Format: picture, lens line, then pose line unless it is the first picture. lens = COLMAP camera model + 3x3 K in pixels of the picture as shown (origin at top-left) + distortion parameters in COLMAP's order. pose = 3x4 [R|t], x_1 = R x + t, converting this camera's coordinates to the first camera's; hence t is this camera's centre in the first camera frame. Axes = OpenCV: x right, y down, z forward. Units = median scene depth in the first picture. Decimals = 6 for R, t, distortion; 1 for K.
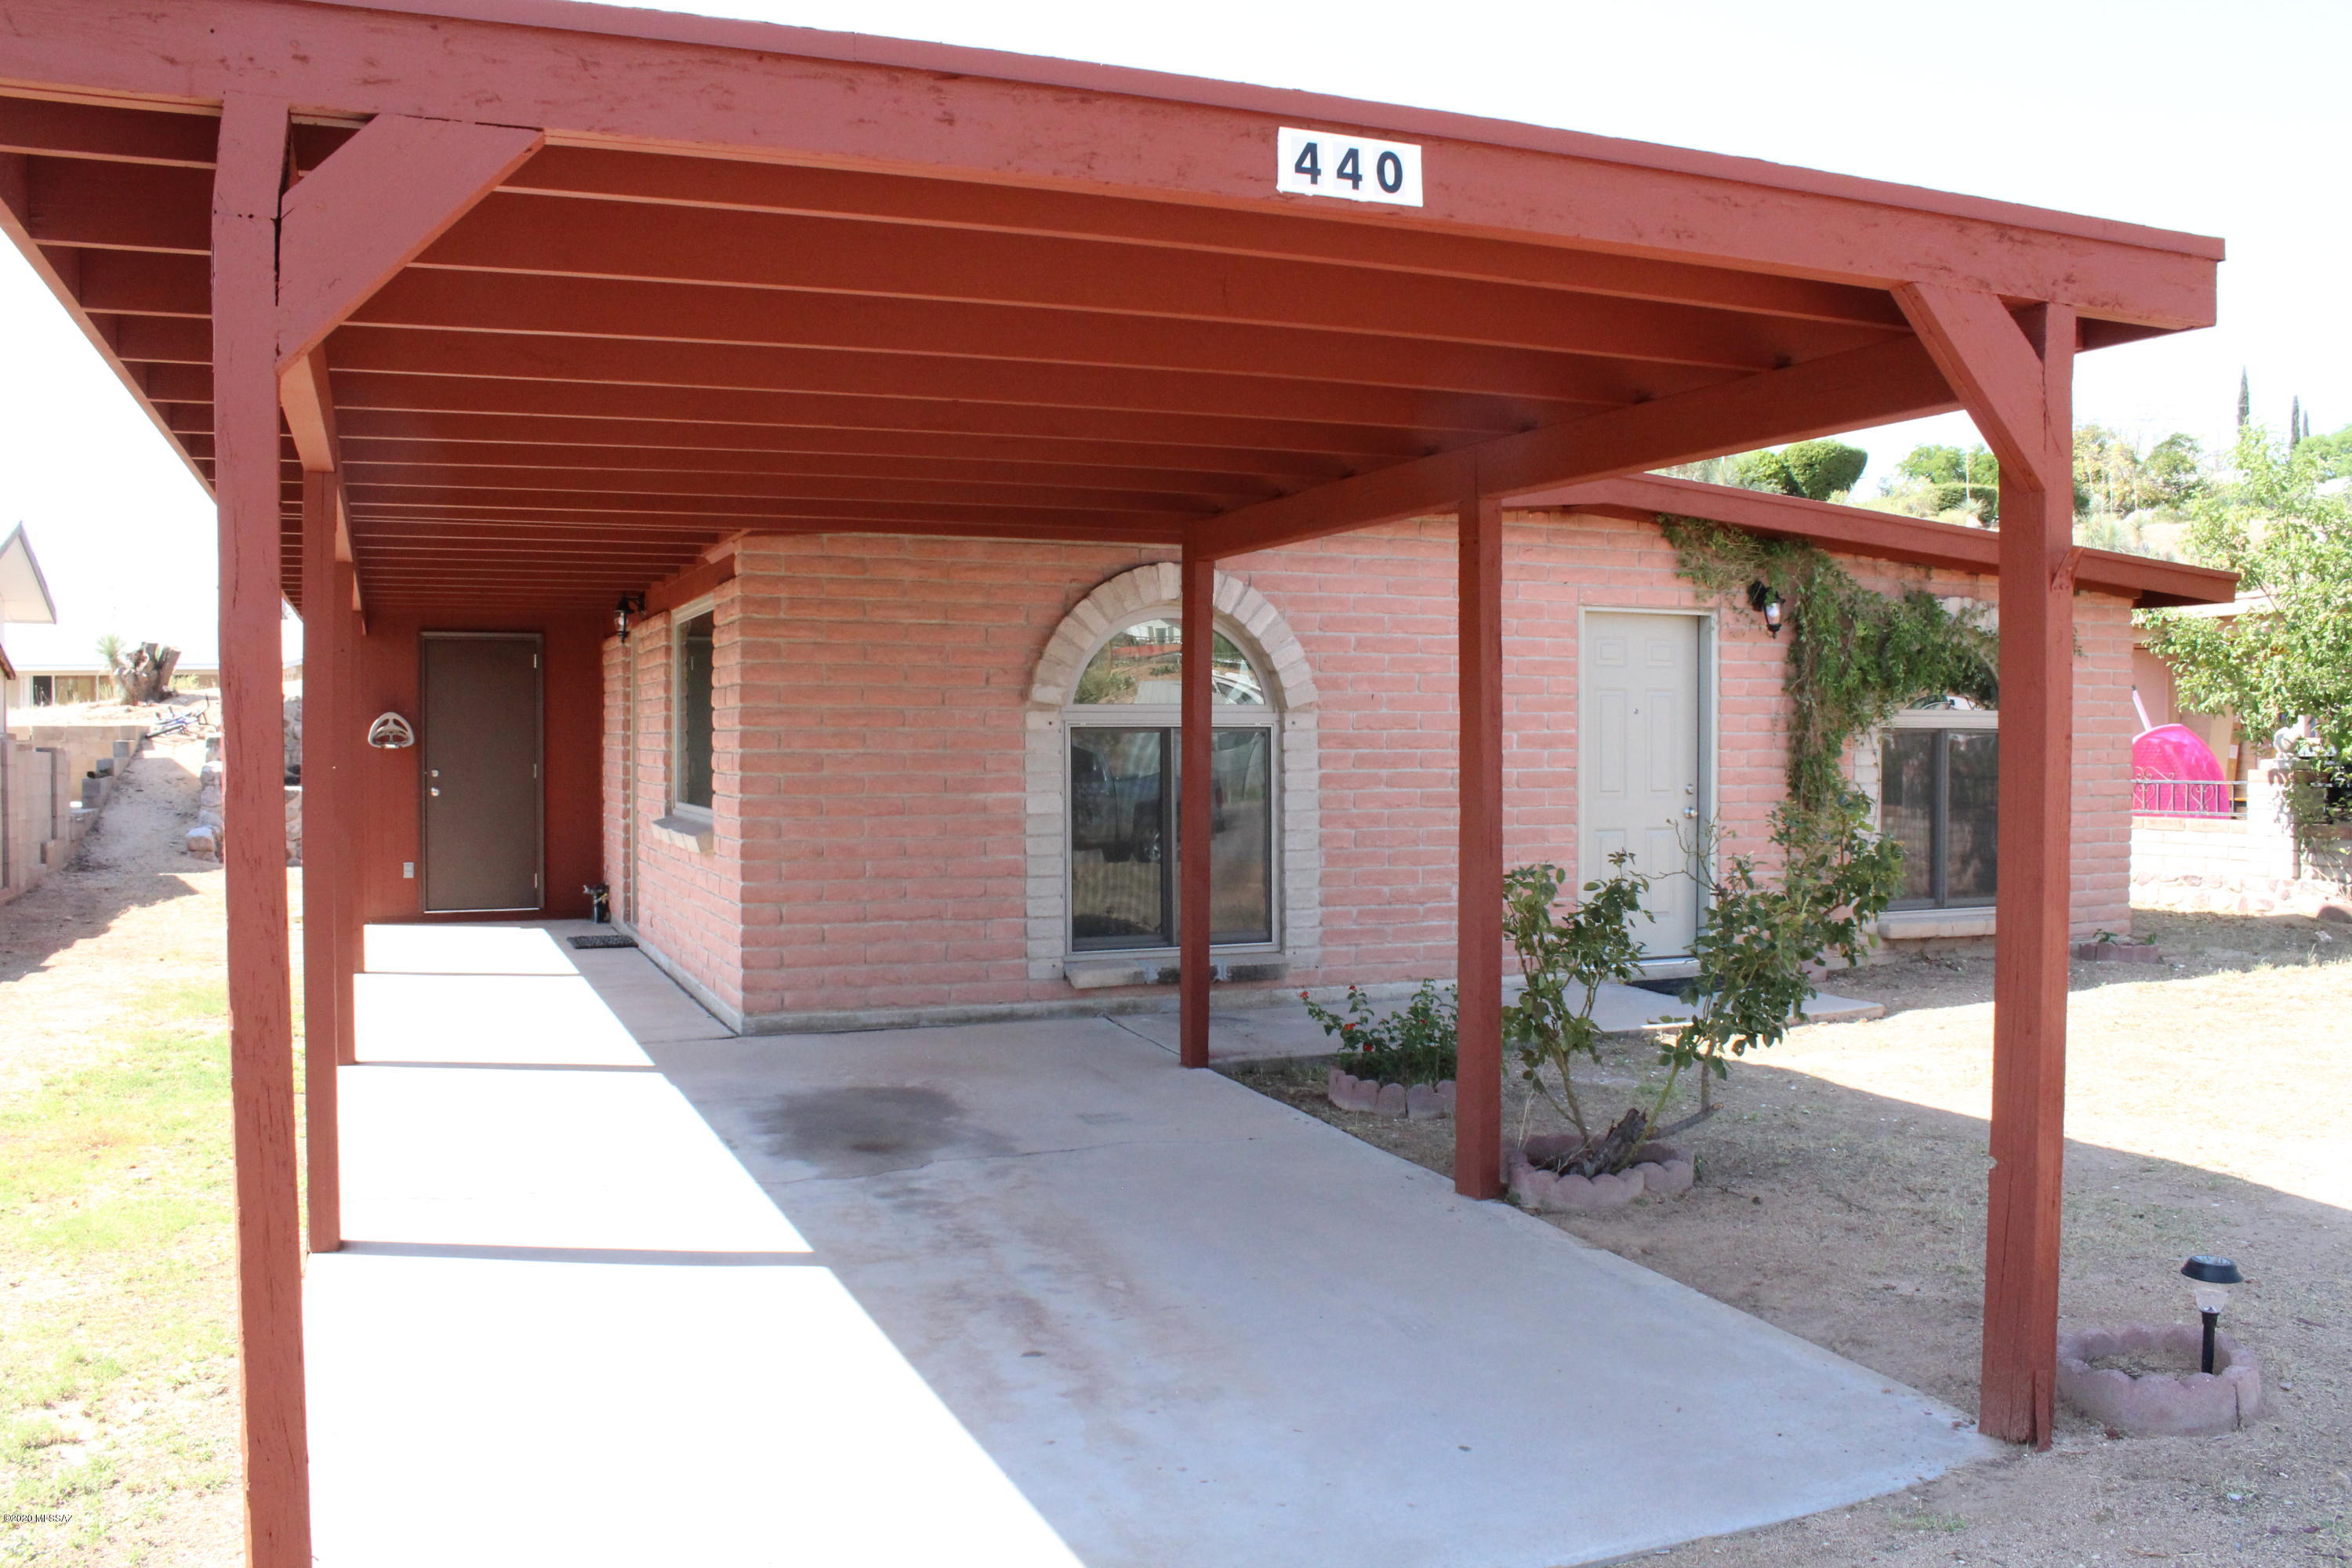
lens RADIAL K [[1952.7, 0, 1176.0], [0, 1952.7, 784.0], [0, 0, 1]] dist [-0.192346, 0.199806]
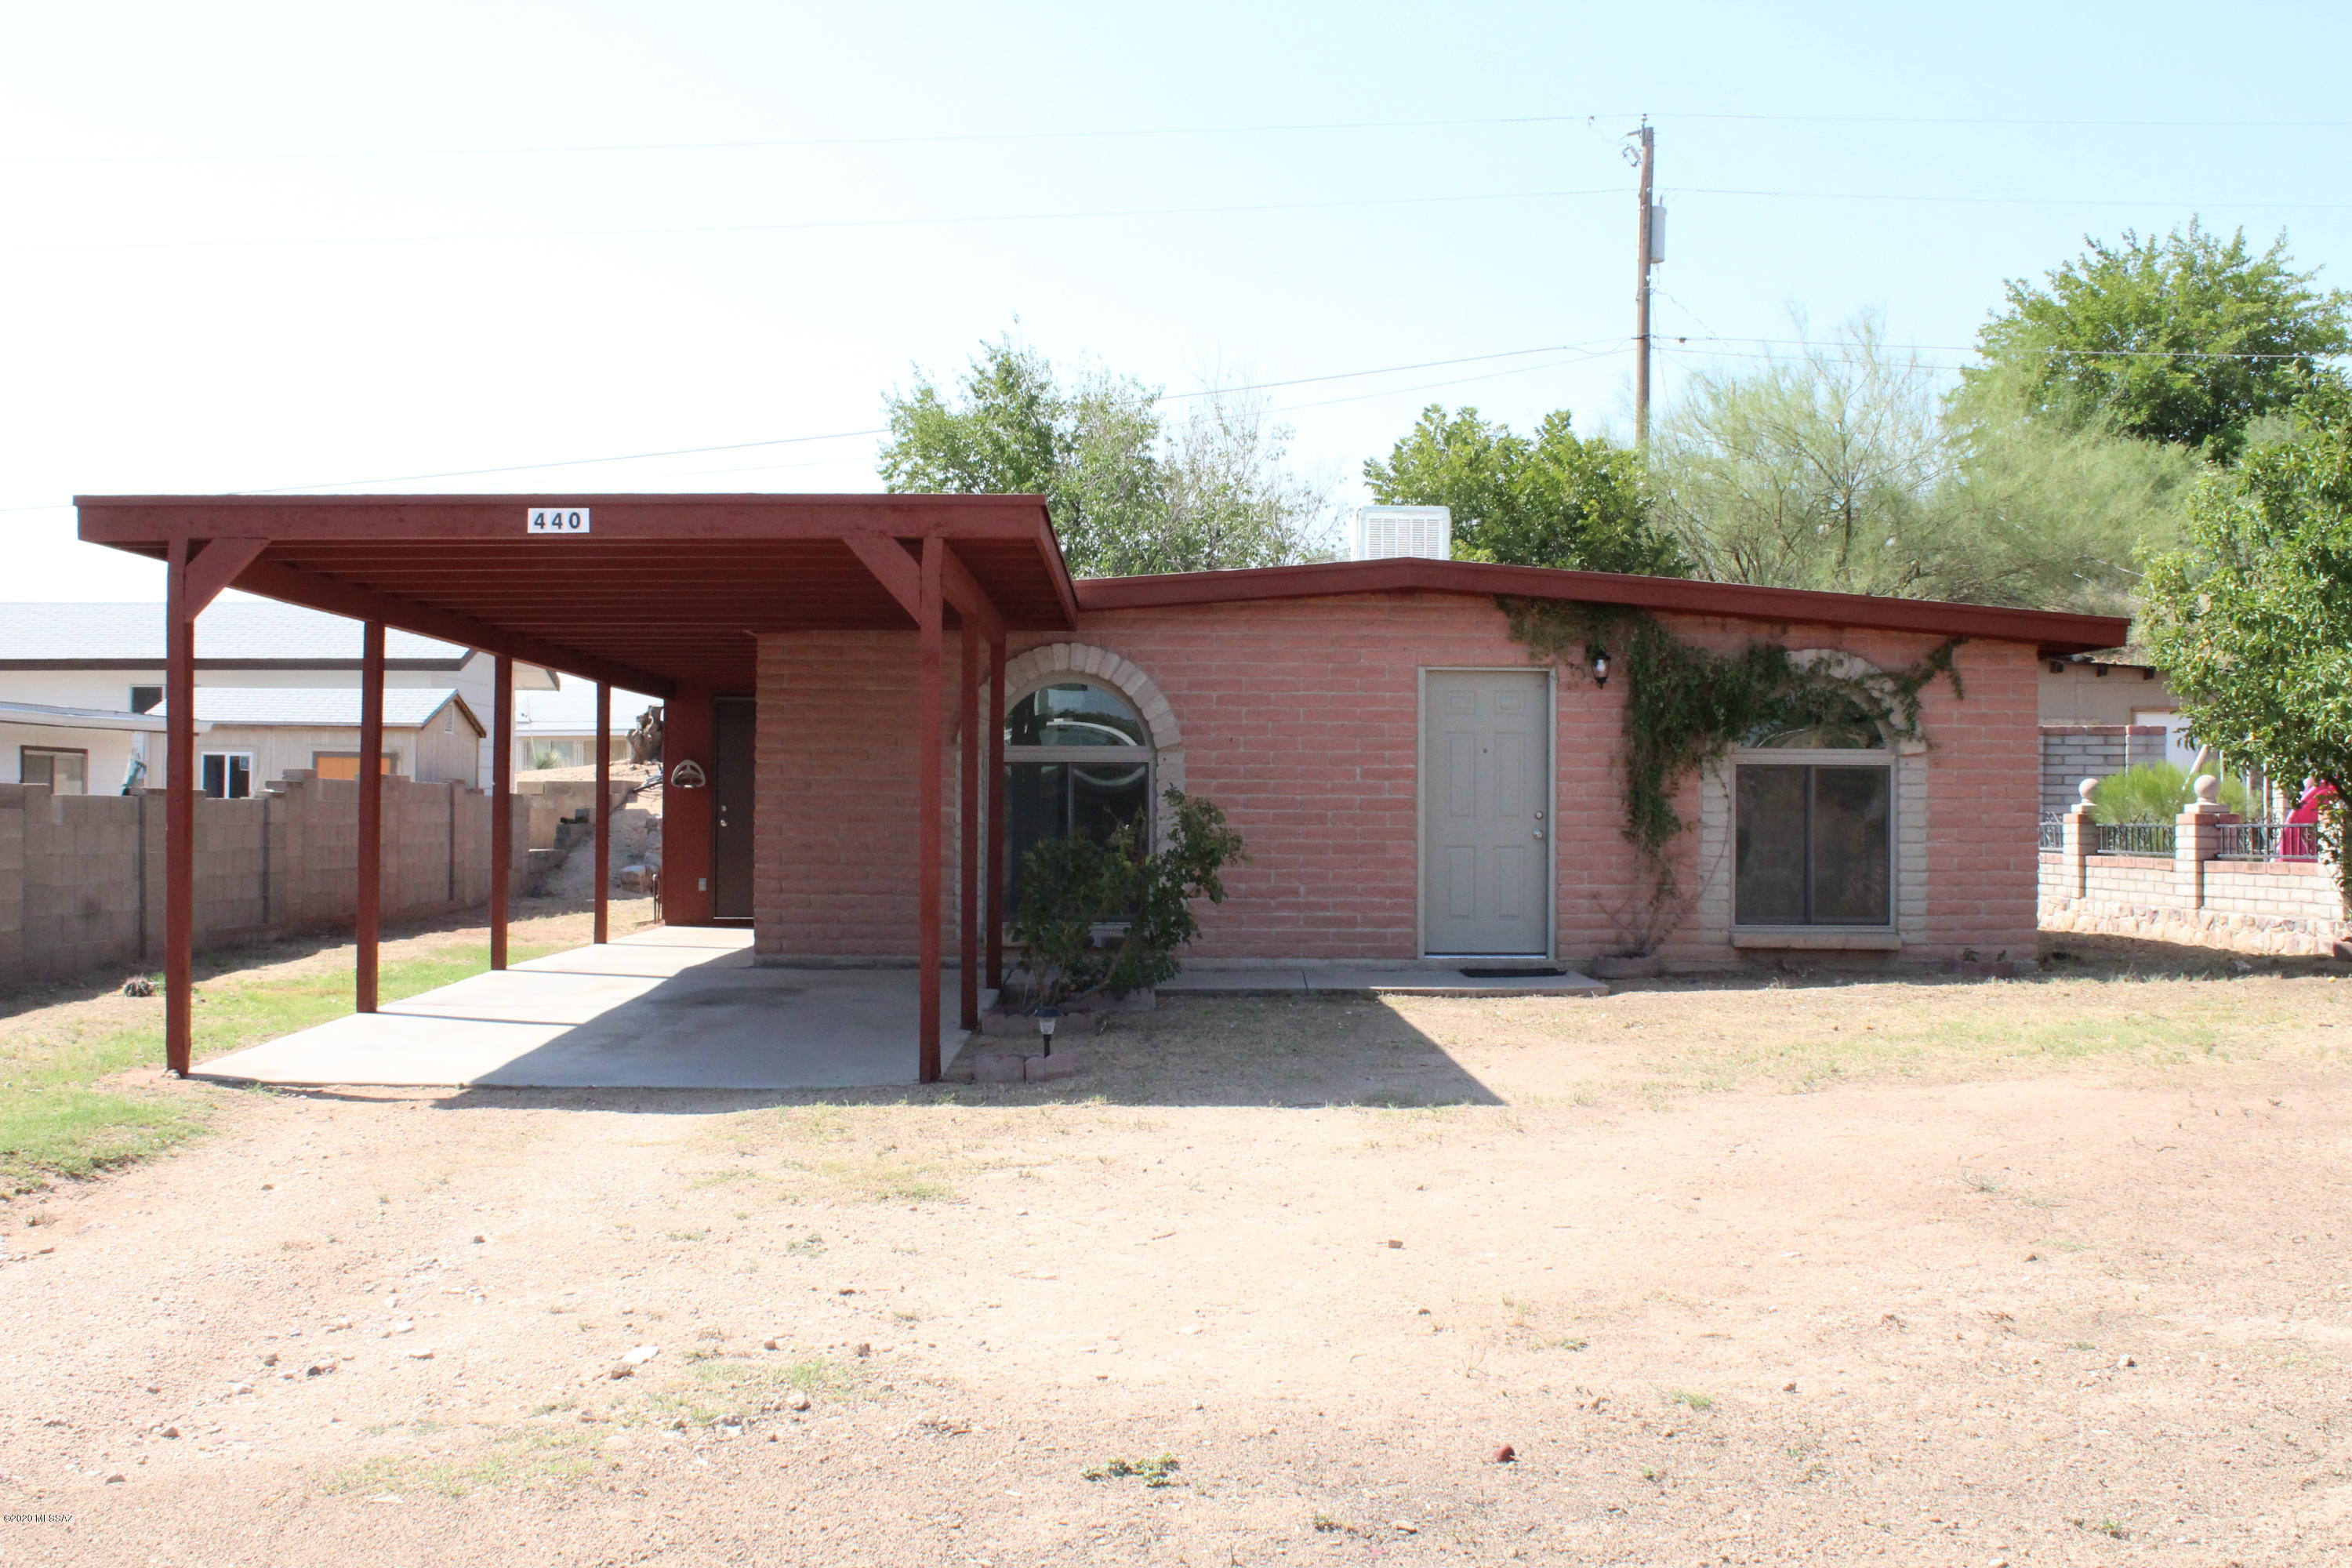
lens RADIAL K [[2519.1, 0, 1176.0], [0, 2519.1, 784.0], [0, 0, 1]] dist [-0.132748, 0.032619]
pose [[0.928602, -0.000499, -0.371078, 0.699183], [-0.014147, 0.999224, -0.036746, 0.048521], [0.370809, 0.039372, 0.927874, -0.597013]]
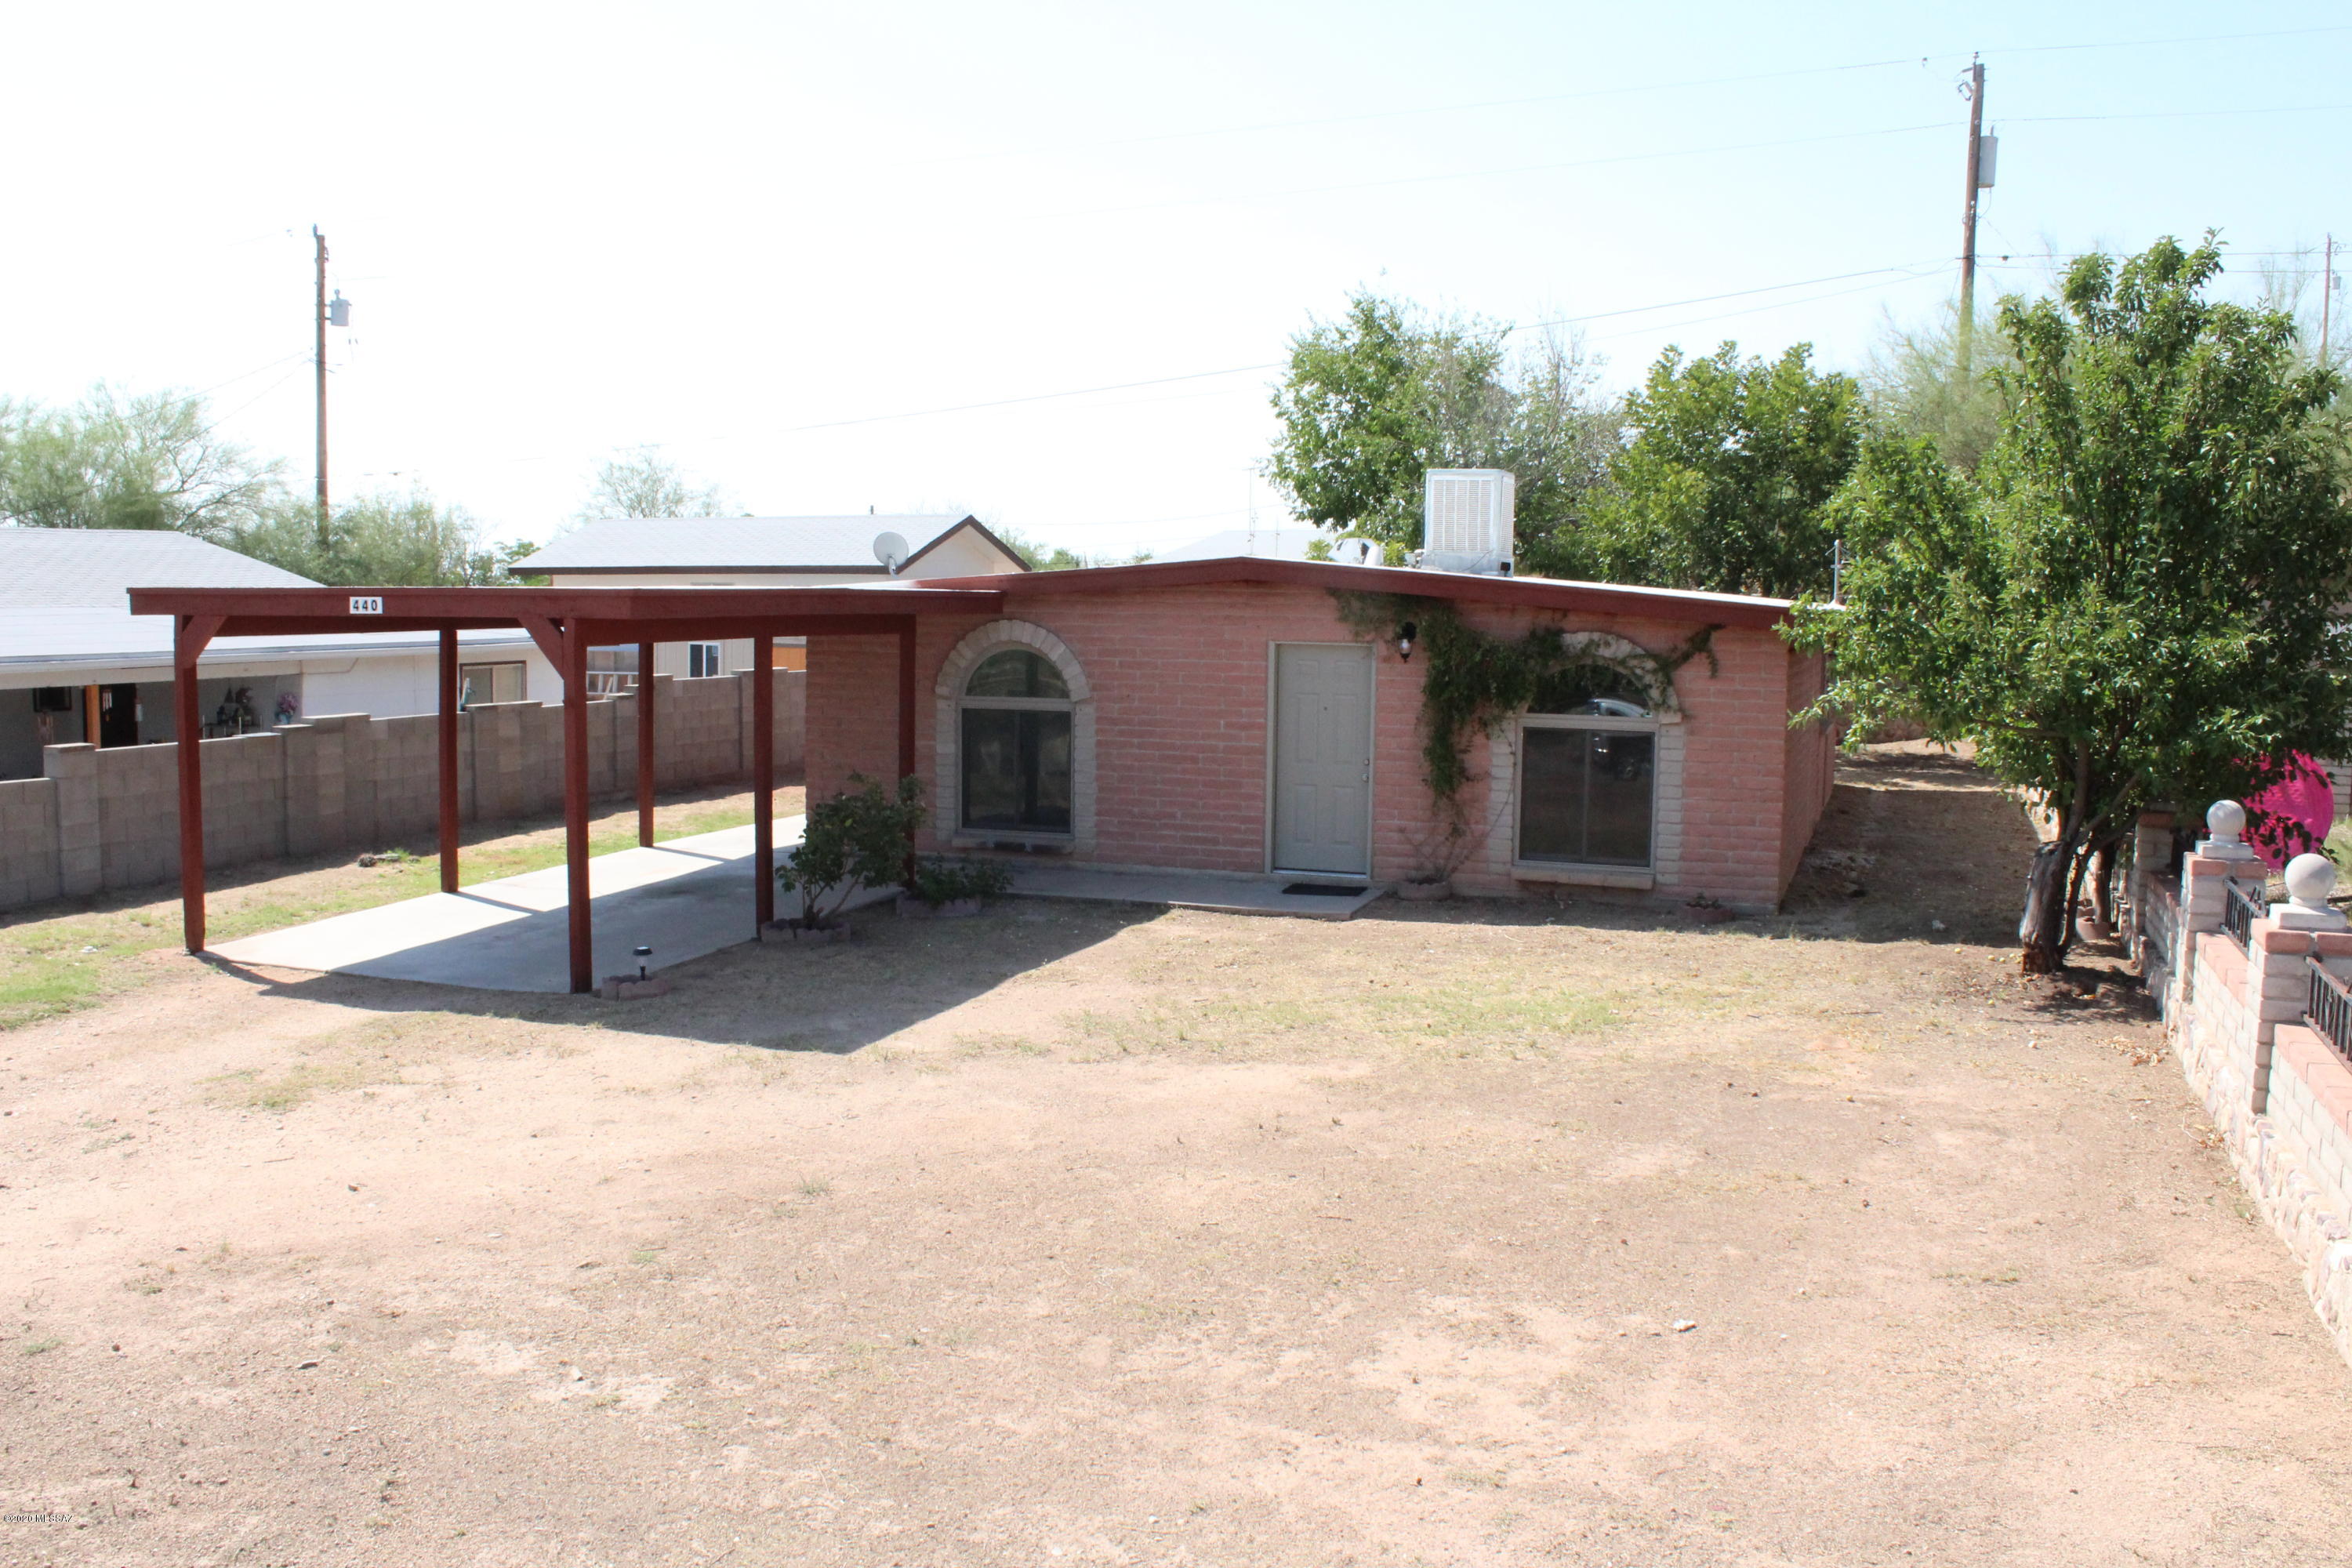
lens RADIAL K [[2086.2, 0, 1176.0], [0, 2086.2, 784.0], [0, 0, 1]] dist [-0.183242, 0.227765]
pose [[0.736943, 0.072398, -0.672066, 1.357247], [-0.030136, 0.996778, 0.074333, -0.104435], [0.675282, -0.034526, 0.736751, -0.313904]]
